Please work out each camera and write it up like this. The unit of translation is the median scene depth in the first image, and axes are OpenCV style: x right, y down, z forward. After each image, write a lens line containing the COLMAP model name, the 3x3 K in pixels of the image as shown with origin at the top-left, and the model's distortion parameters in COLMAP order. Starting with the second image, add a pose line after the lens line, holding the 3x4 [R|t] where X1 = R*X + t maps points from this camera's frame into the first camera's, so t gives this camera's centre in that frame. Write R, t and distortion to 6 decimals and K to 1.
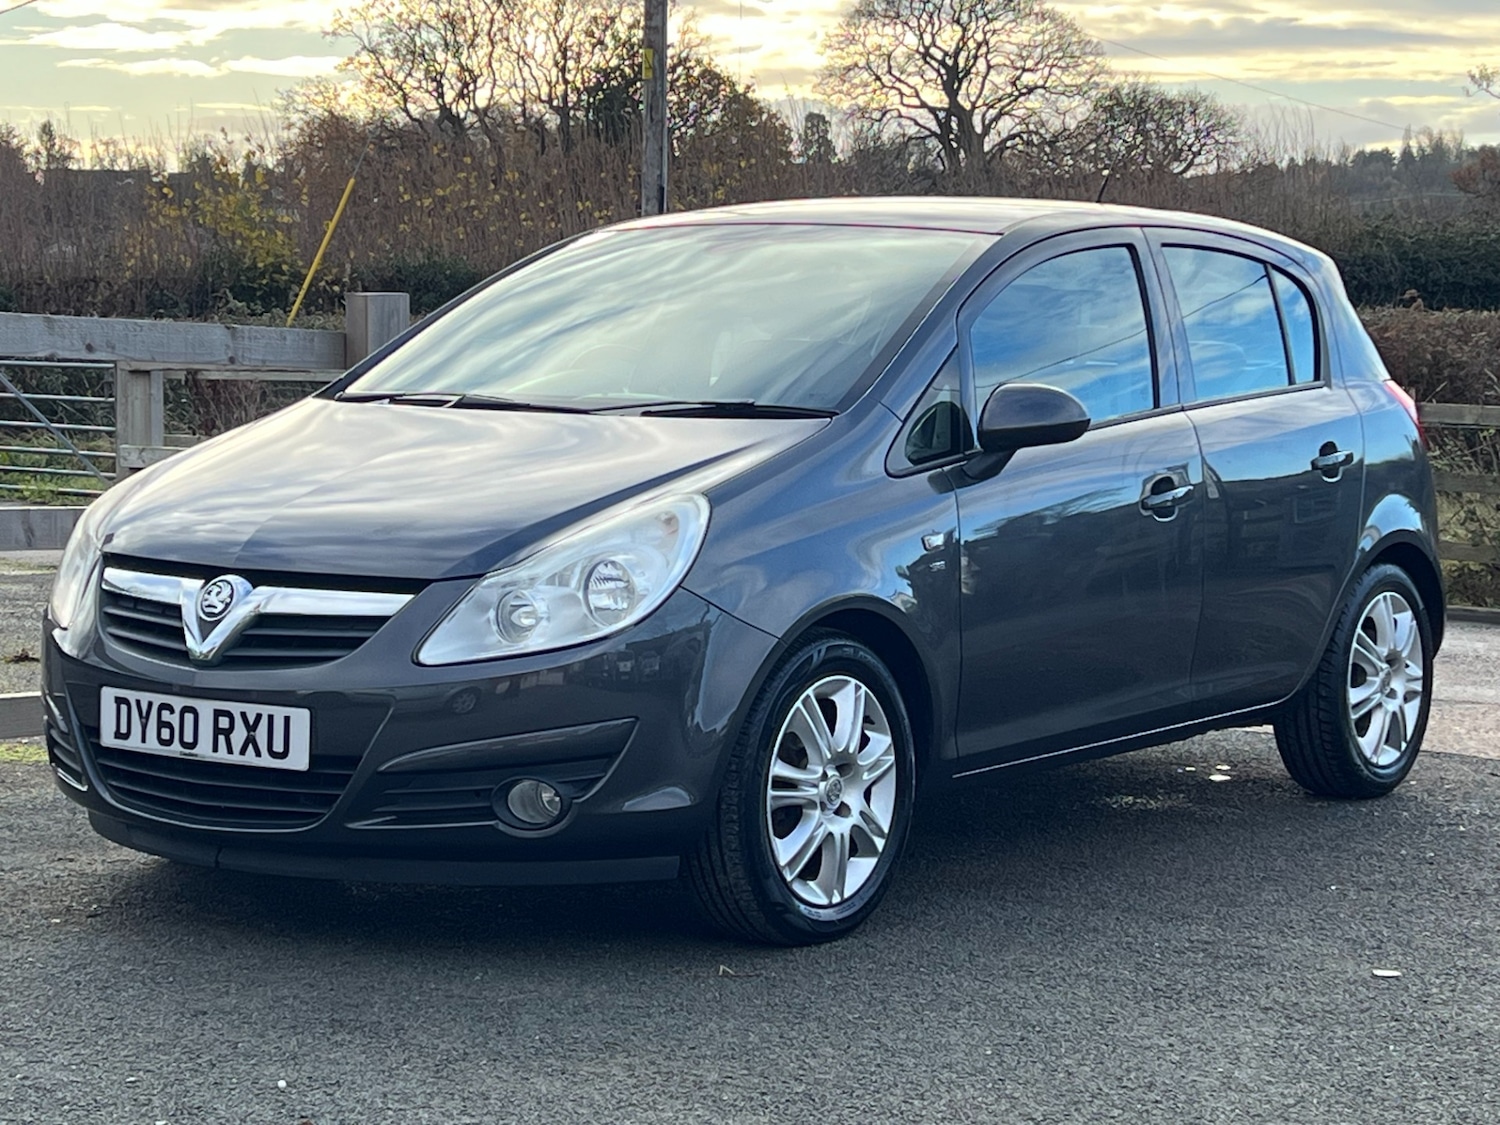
lens RADIAL K [[3144.2, 0, 803.2], [0, 3144.2, 561.3], [0, 0, 1]] dist [0.397197, -3.054731]
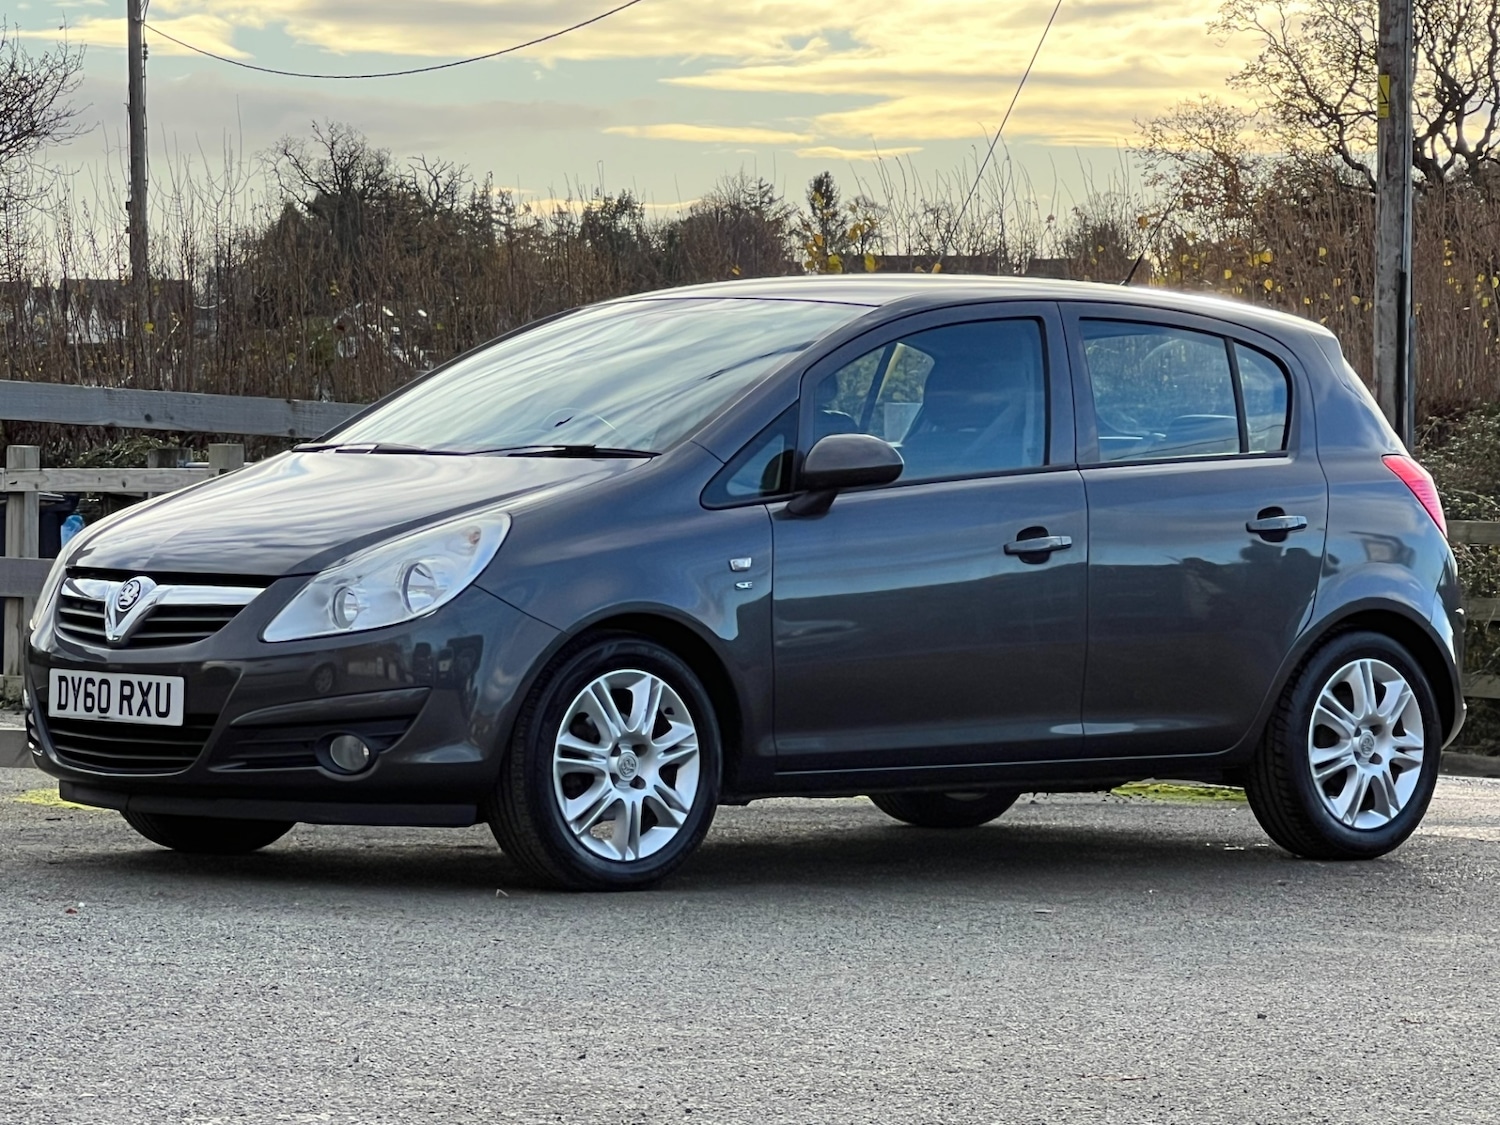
lens RADIAL K [[5642.4, 0, 813.0], [0, 5642.4, 559.5], [0, 0, 1]] dist [0.184792, 1.223574]
pose [[0.972750, 0.004803, -0.231807, 0.588735], [-0.020511, 0.997648, -0.065402, 0.136599], [0.230947, 0.068374, 0.970561, -1.096207]]
